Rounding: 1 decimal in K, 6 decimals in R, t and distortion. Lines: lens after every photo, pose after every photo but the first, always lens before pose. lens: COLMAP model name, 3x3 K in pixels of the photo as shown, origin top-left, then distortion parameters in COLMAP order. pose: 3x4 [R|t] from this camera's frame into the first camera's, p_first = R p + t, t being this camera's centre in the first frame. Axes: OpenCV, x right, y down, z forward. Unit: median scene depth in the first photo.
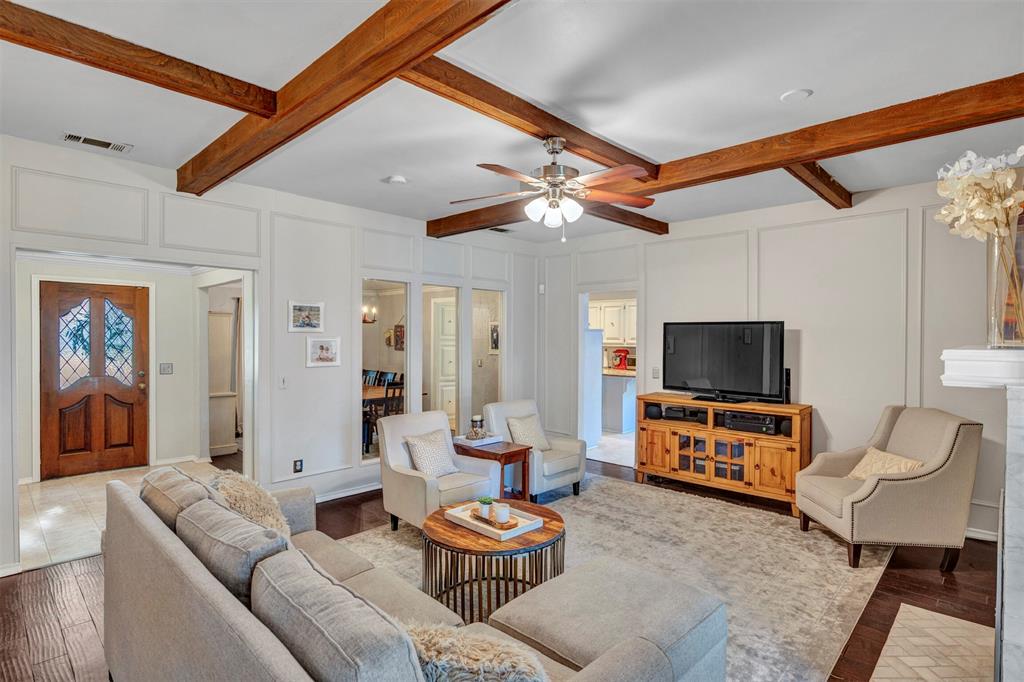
lens RADIAL K [[521.6, 0, 513.0], [0, 521.6, 339.4], [0, 0, 1]] dist [-0.011439, 0.002801]
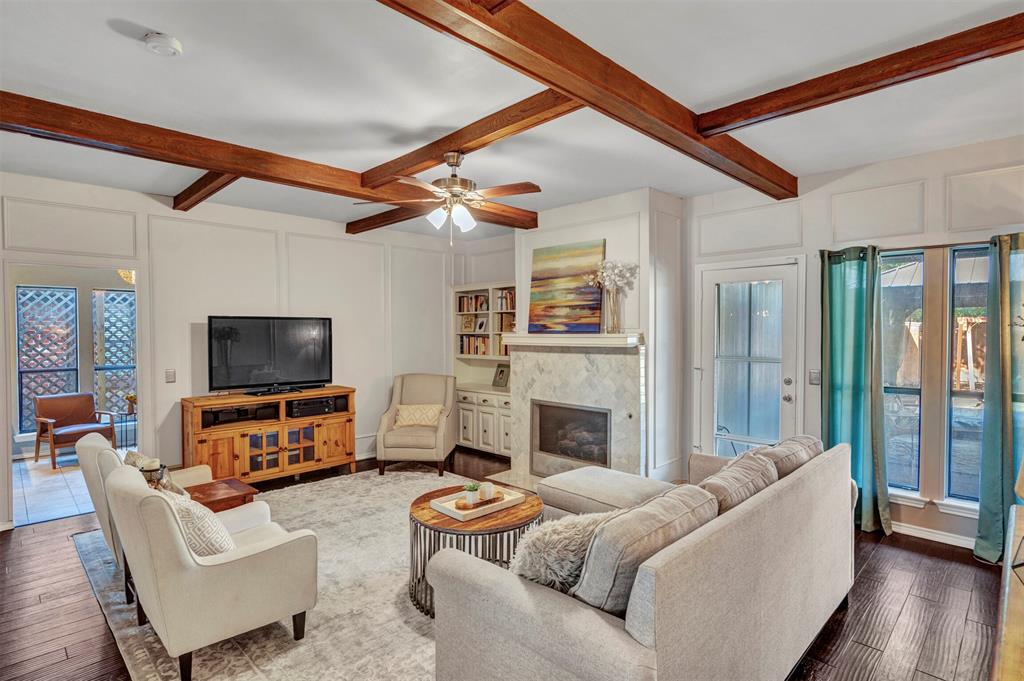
lens RADIAL K [[521.6, 0, 511.5], [0, 521.6, 339.0], [0, 0, 1]] dist [-0.011439, 0.002801]
pose [[0.013096, -0.020957, 0.999695, -0.671573], [0.013923, 0.999687, 0.020775, -0.004661], [-0.999817, 0.013647, 0.013383, 0.561552]]
